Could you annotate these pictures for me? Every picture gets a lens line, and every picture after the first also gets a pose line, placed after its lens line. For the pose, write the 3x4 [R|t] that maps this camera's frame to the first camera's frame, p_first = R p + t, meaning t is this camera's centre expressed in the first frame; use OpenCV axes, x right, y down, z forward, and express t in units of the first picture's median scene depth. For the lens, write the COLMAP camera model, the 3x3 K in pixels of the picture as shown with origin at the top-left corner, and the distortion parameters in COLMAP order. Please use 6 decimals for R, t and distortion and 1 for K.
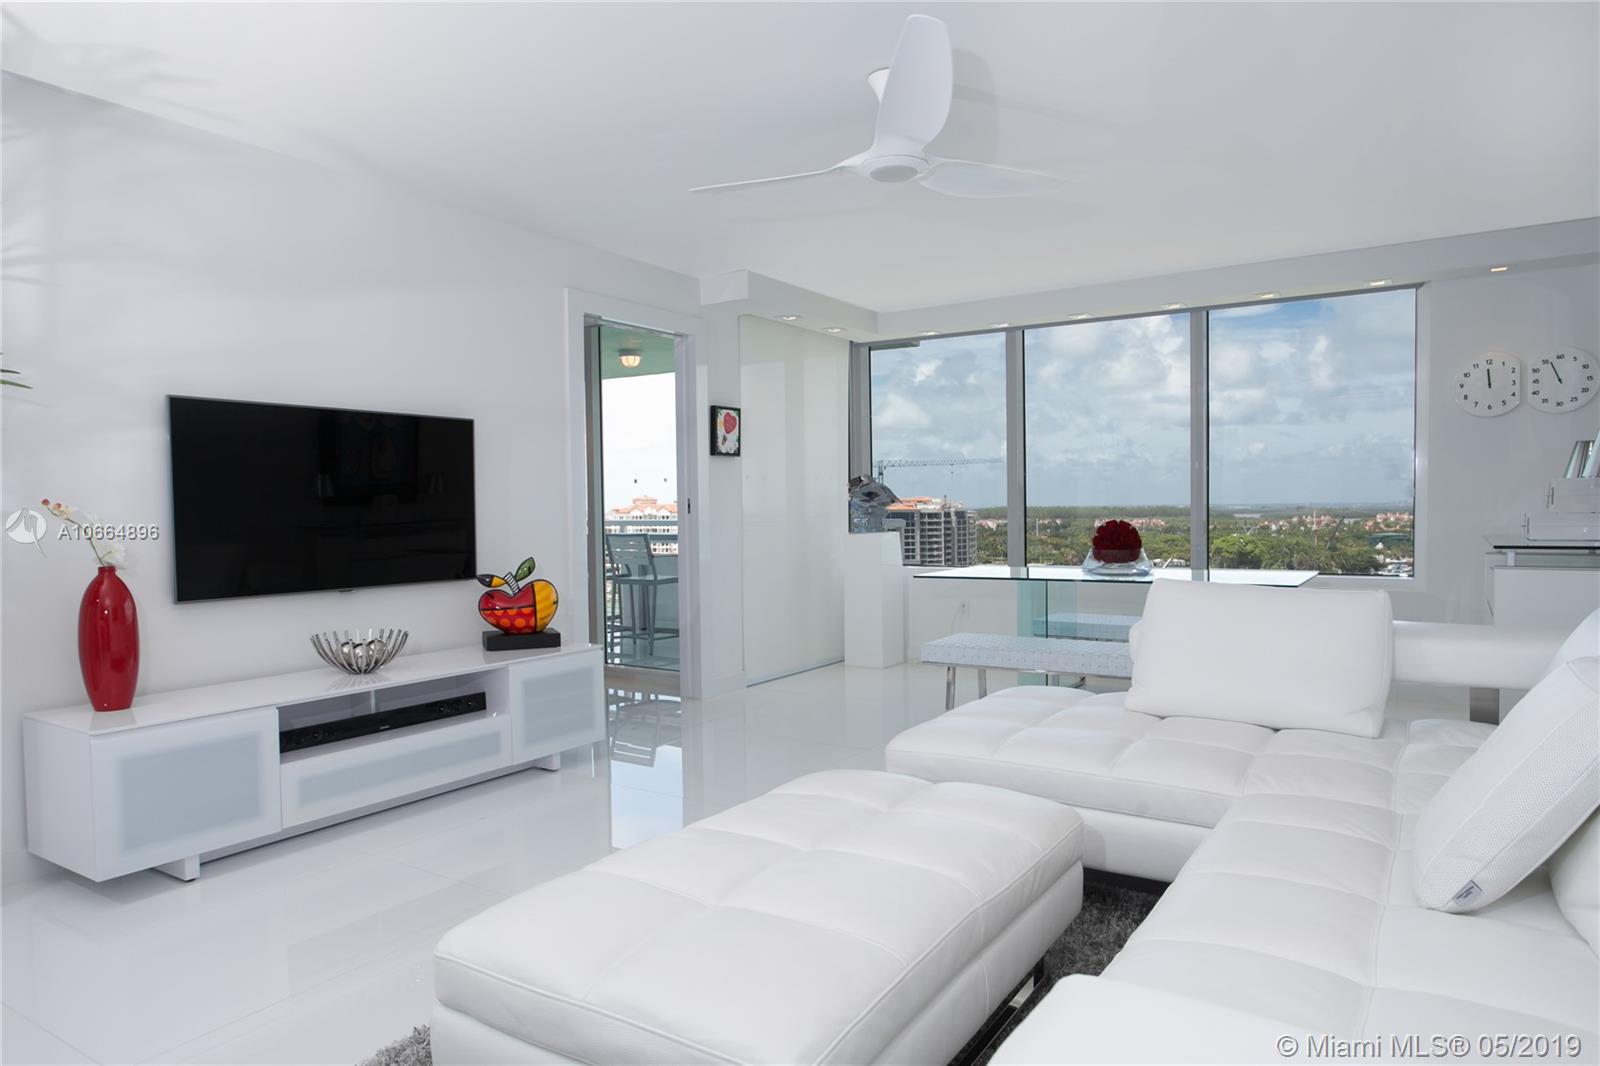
lens RADIAL K [[1014.0, 0, 798.9], [0, 1014.0, 542.2], [0, 0, 1]] dist [-0.006816, 0.003895]
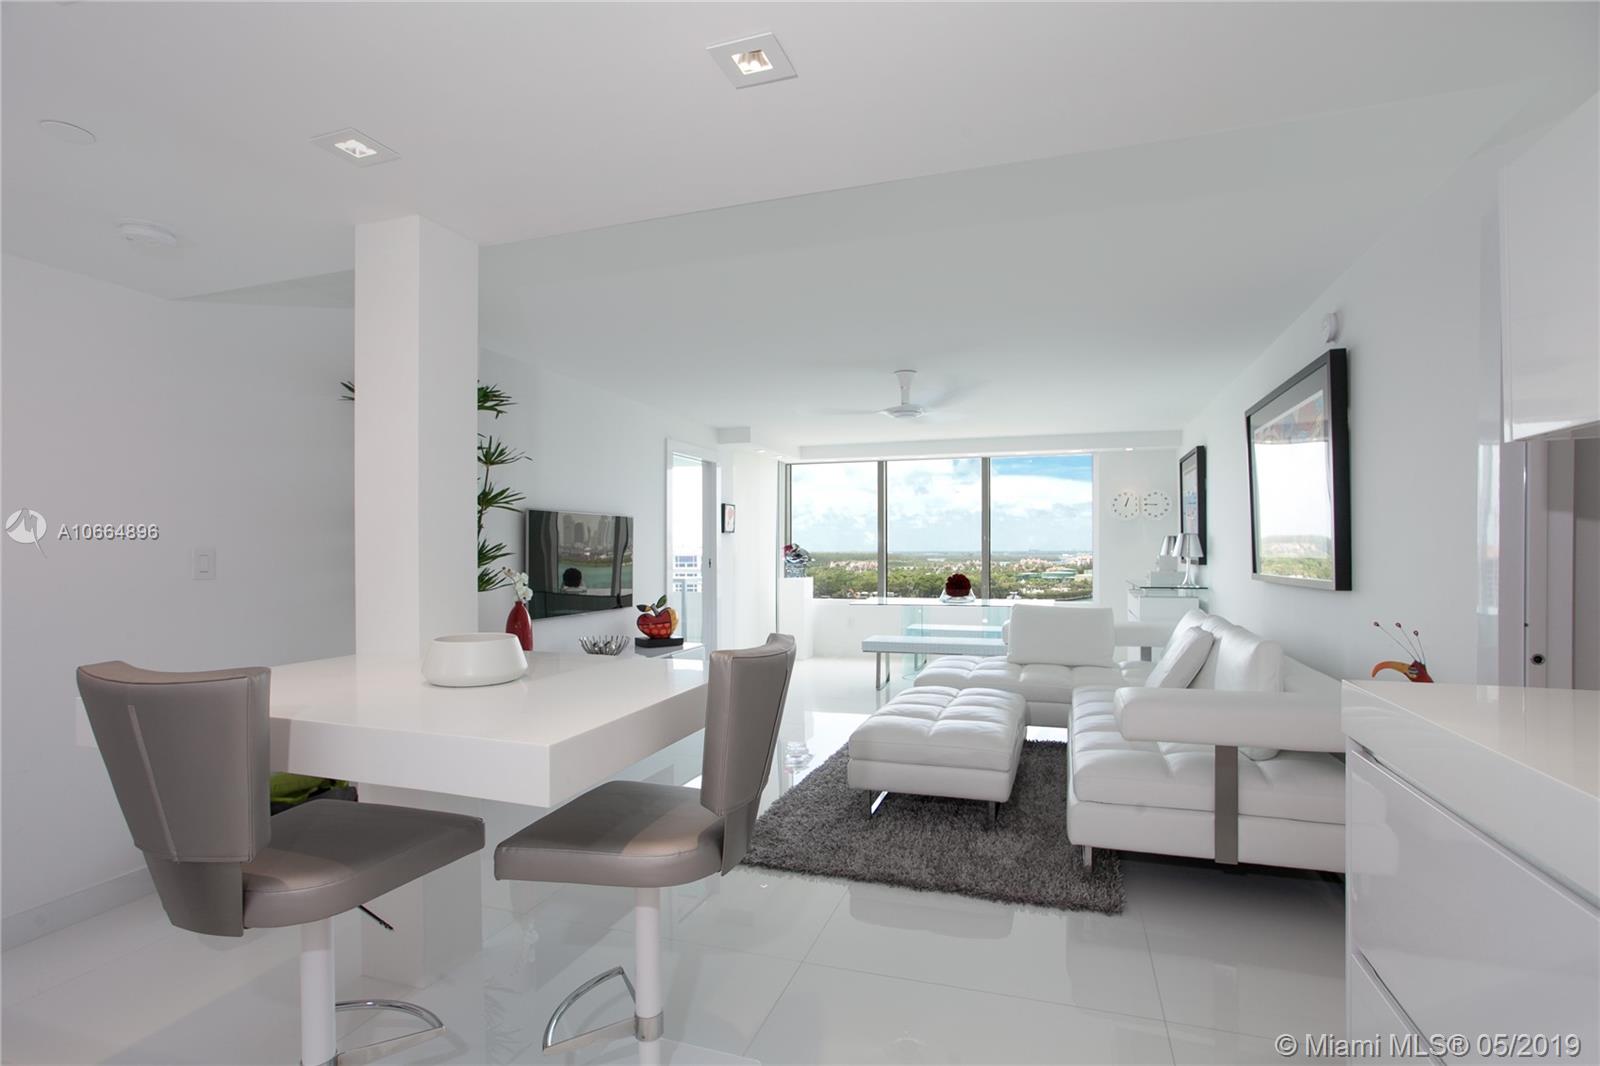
lens RADIAL K [[795.6, 0, 811.8], [0, 795.6, 537.5], [0, 0, 1]] dist [-0.031532, 0.024000]
pose [[0.965524, 0.014226, 0.259925, -0.283159], [-0.000822, 0.998667, -0.051601, -0.010156], [-0.260313, 0.049609, 0.964249, -0.302290]]
